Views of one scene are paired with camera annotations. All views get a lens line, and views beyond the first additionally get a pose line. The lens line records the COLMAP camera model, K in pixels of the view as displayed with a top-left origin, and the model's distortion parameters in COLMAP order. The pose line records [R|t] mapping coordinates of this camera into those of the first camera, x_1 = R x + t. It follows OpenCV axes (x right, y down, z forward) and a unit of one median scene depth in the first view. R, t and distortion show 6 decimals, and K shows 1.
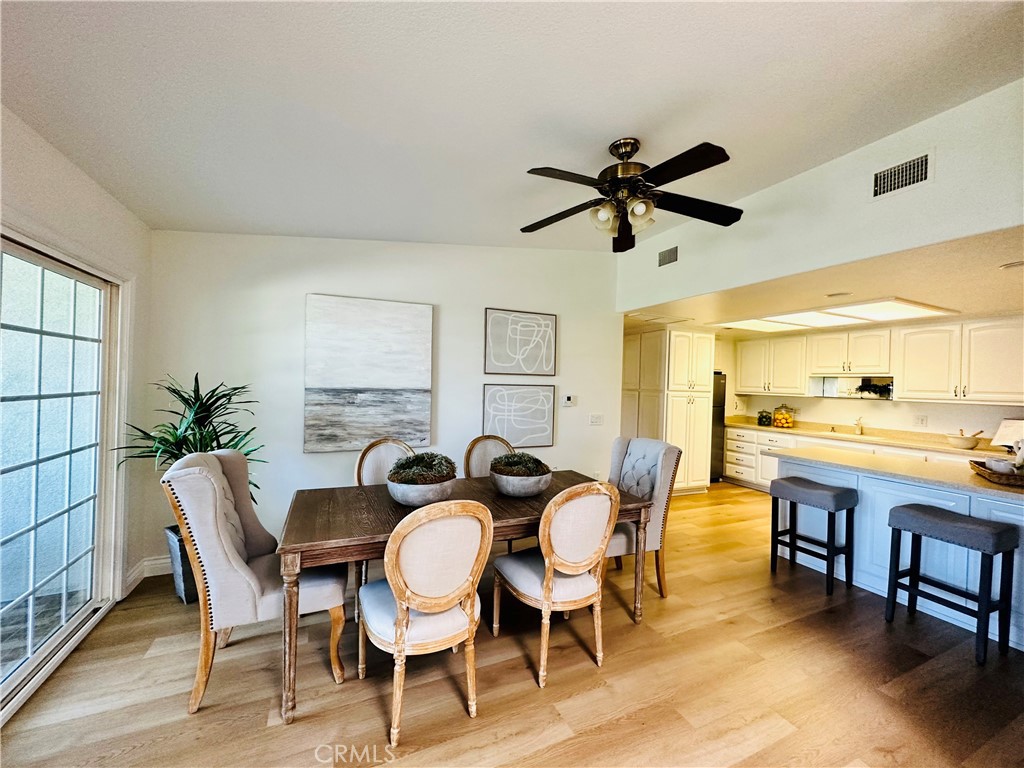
lens RADIAL K [[407.4, 0, 499.1], [0, 407.4, 379.9], [0, 0, 1]] dist [-0.003316, 0.000034]
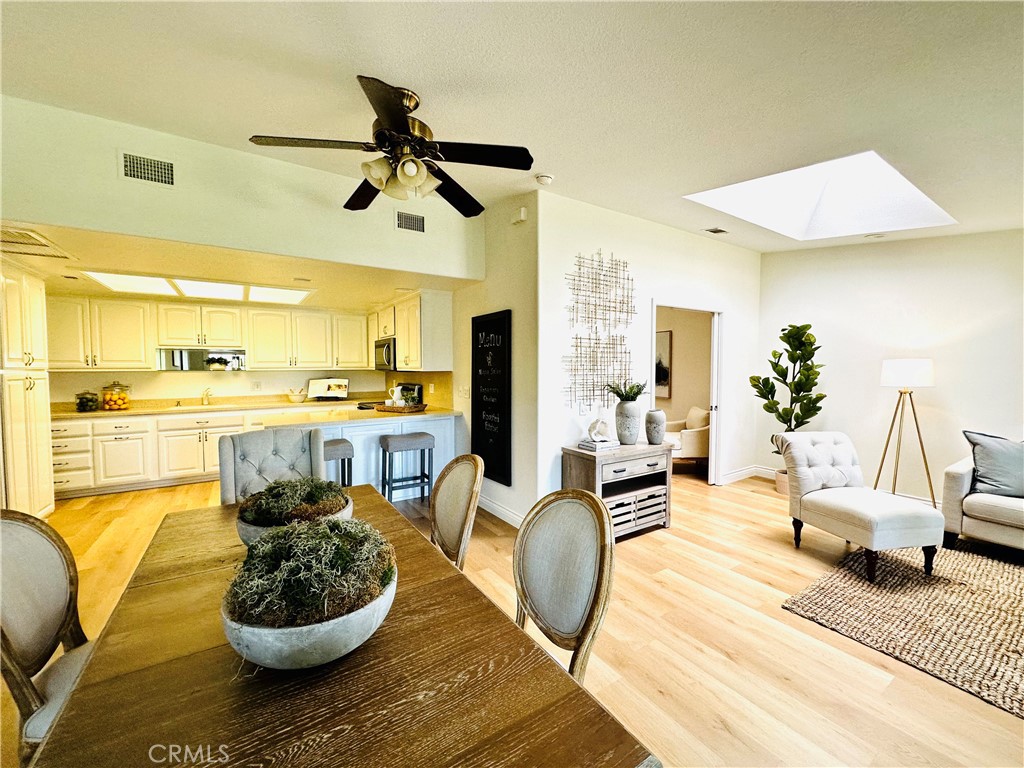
lens RADIAL K [[407.4, 0, 510.1], [0, 407.4, 384.1], [0, 0, 1]] dist [-0.003316, 0.000034]
pose [[-0.174881, -0.069540, 0.982131, -0.236893], [-0.006244, 0.997561, 0.069520, 0.003716], [-0.984570, 0.006025, -0.174889, 0.371524]]
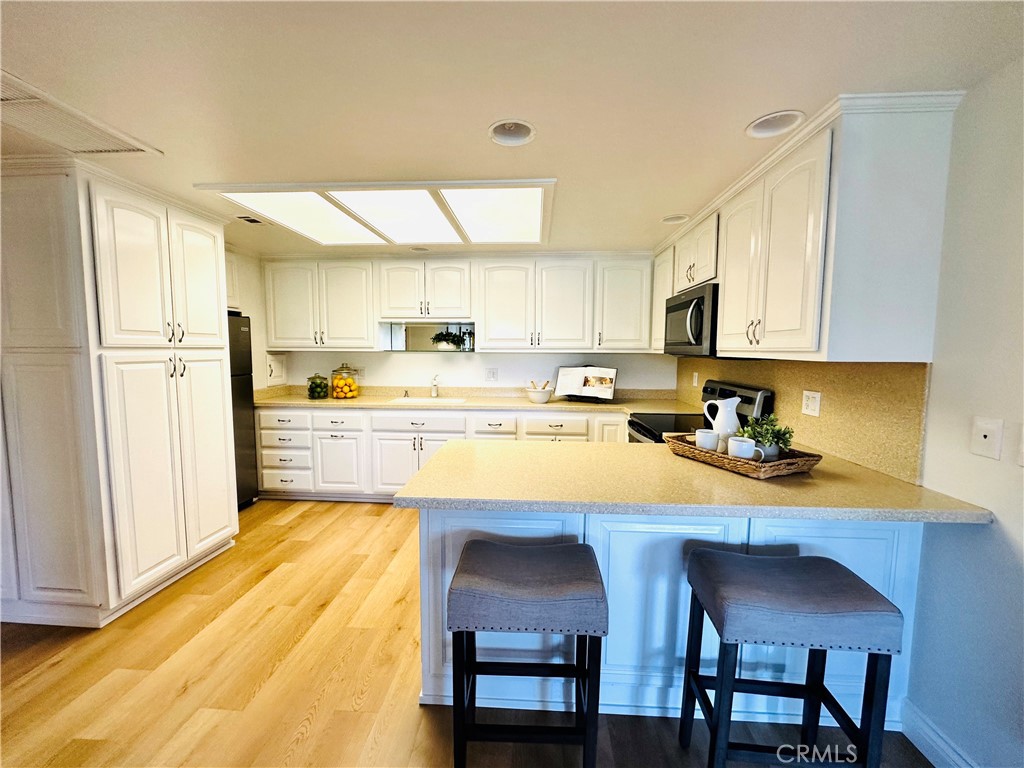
lens RADIAL K [[407.4, 0, 514.4], [0, 407.4, 384.4], [0, 0, 1]] dist [-0.003316, 0.000034]
pose [[0.444434, -0.104881, 0.889651, 0.229251], [0.003582, 0.993323, 0.115313, 0.017631], [-0.895805, -0.048062, 0.441842, 0.459033]]
